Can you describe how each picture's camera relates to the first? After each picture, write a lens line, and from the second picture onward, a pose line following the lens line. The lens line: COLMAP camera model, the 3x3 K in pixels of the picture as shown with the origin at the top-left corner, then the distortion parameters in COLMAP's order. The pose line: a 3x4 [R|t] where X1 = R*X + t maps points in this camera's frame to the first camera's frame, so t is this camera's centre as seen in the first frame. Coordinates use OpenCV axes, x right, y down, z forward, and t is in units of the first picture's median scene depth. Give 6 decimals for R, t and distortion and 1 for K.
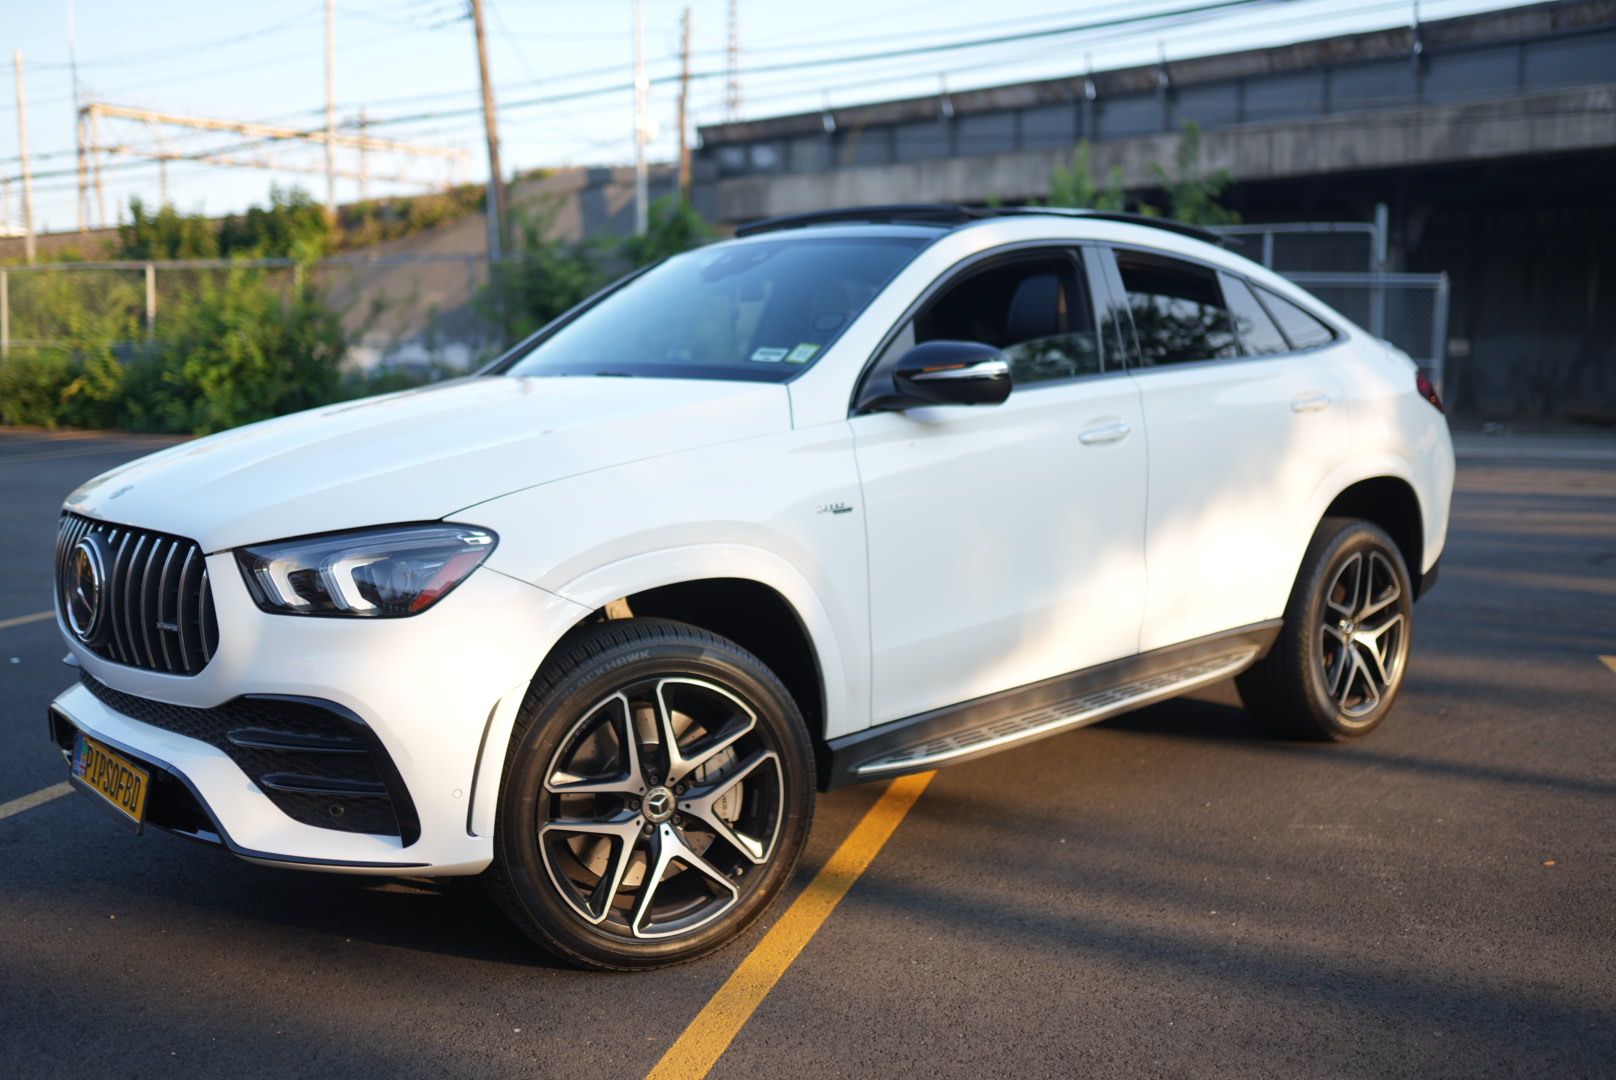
lens RADIAL K [[1557.0, 0, 808.0], [0, 1557.0, 540.0], [0, 0, 1]] dist [-0.058262, 0.086510]
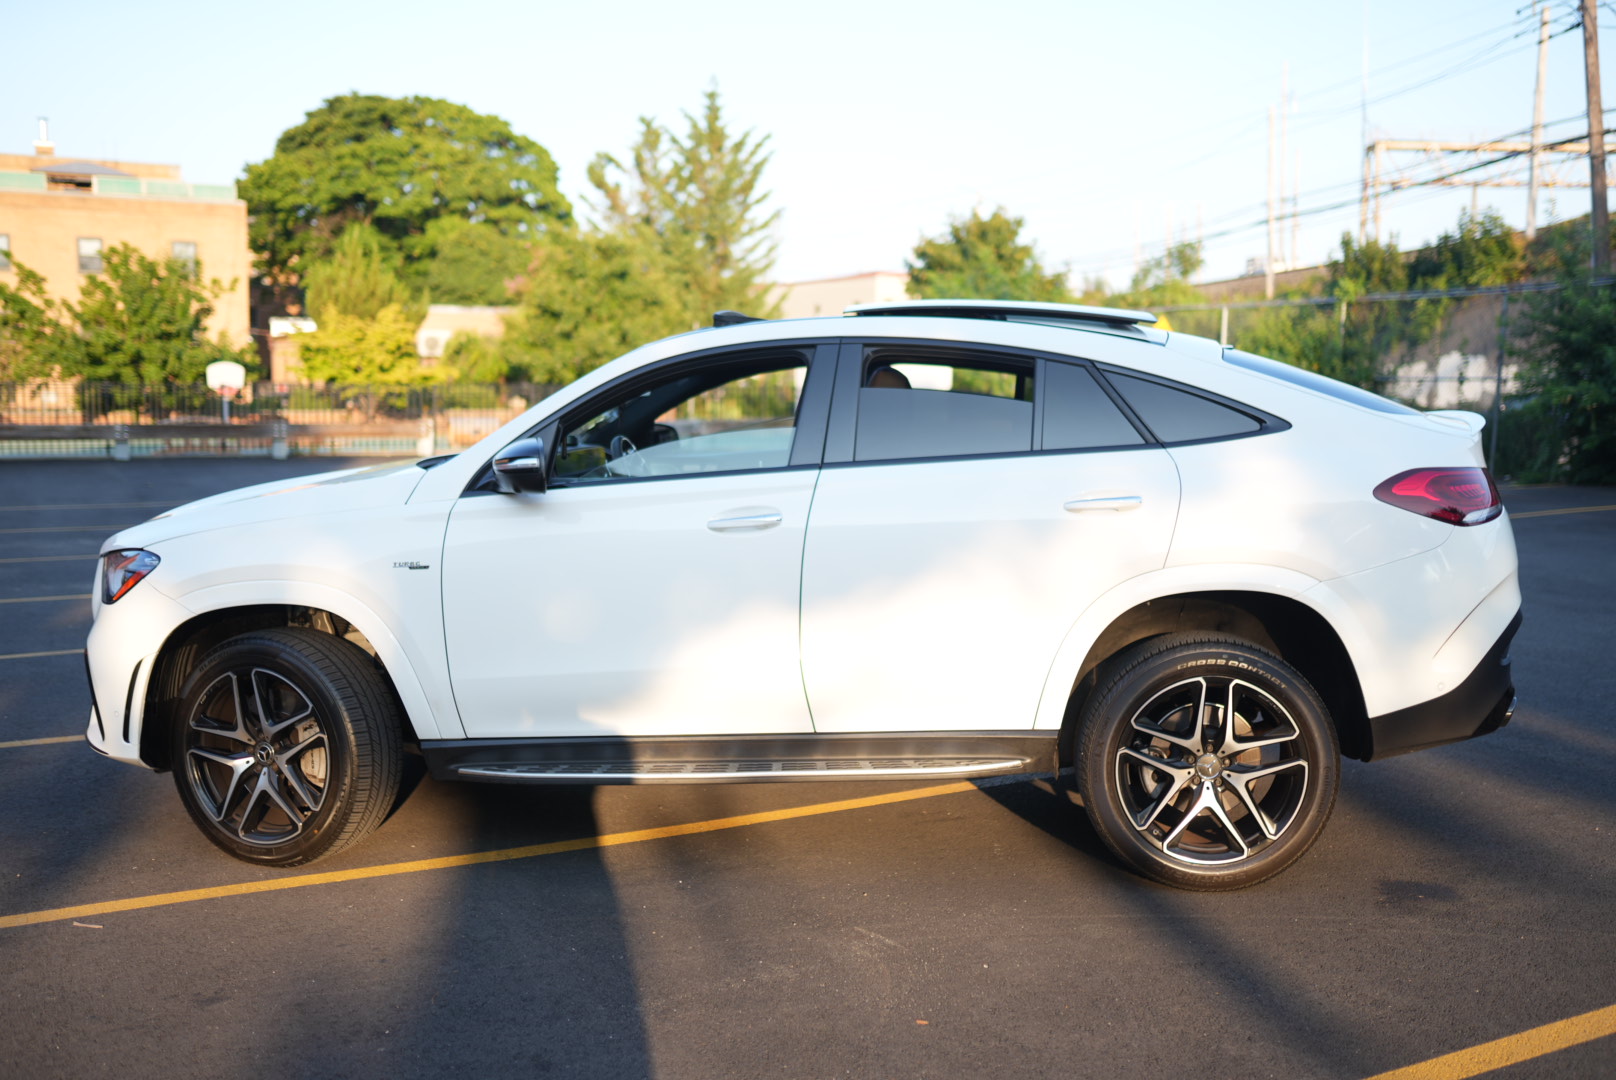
lens RADIAL K [[1557.0, 0, 808.0], [0, 1557.0, 540.0], [0, 0, 1]] dist [-0.058262, 0.086510]
pose [[0.665117, 0.073750, -0.743089, 0.125846], [-0.083109, 0.996240, 0.024486, -0.010514], [0.742100, 0.045471, 0.668745, 0.037363]]
